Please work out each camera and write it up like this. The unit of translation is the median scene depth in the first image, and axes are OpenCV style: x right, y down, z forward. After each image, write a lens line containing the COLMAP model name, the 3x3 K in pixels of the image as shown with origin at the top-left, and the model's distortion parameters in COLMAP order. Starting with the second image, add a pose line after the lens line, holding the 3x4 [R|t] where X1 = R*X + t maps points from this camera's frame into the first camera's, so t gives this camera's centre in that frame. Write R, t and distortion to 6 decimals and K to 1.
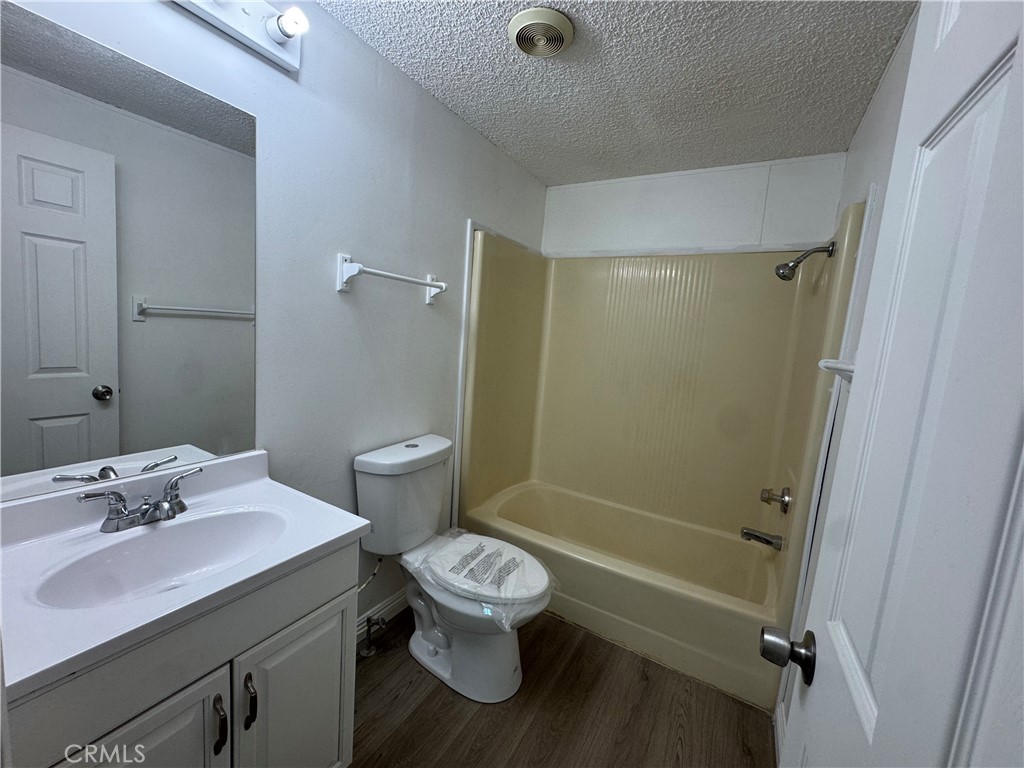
lens RADIAL K [[408.1, 0, 512.6], [0, 408.1, 381.4], [0, 0, 1]] dist [-0.003626, 0.000627]
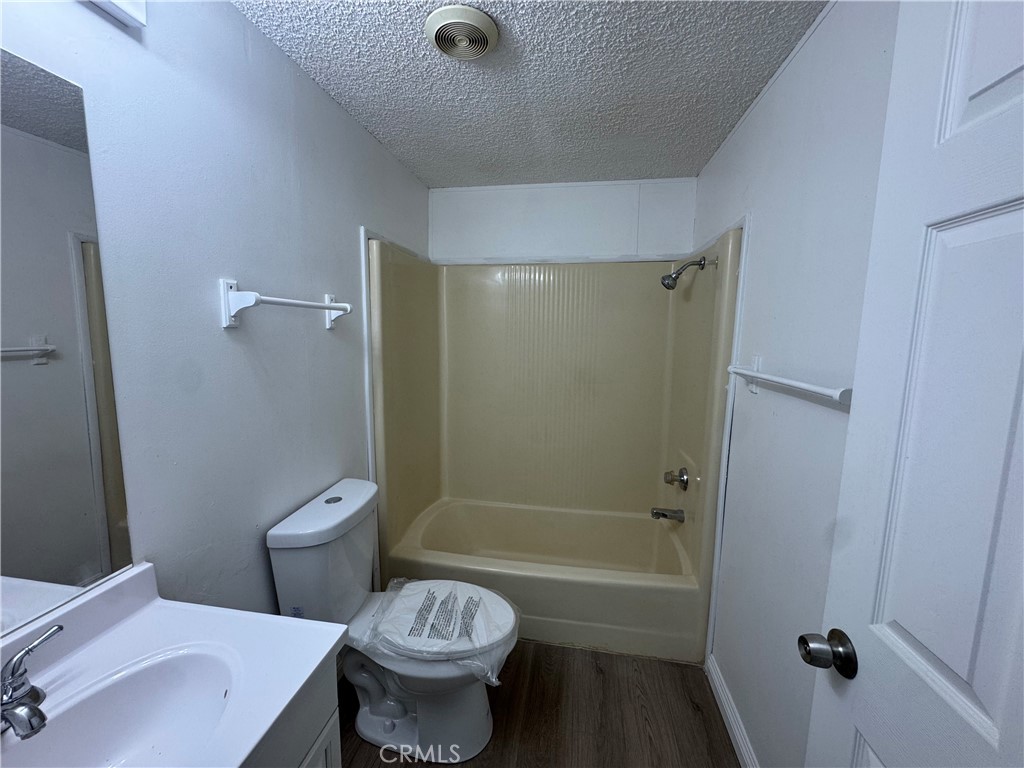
lens RADIAL K [[408.1, 0, 511.5], [0, 408.1, 382.4], [0, 0, 1]] dist [-0.003626, 0.000627]
pose [[0.933847, -0.107029, 0.341285, -0.177423], [0.099658, 0.994253, 0.039111, -0.087023], [-0.343510, -0.002512, 0.939146, 0.088675]]
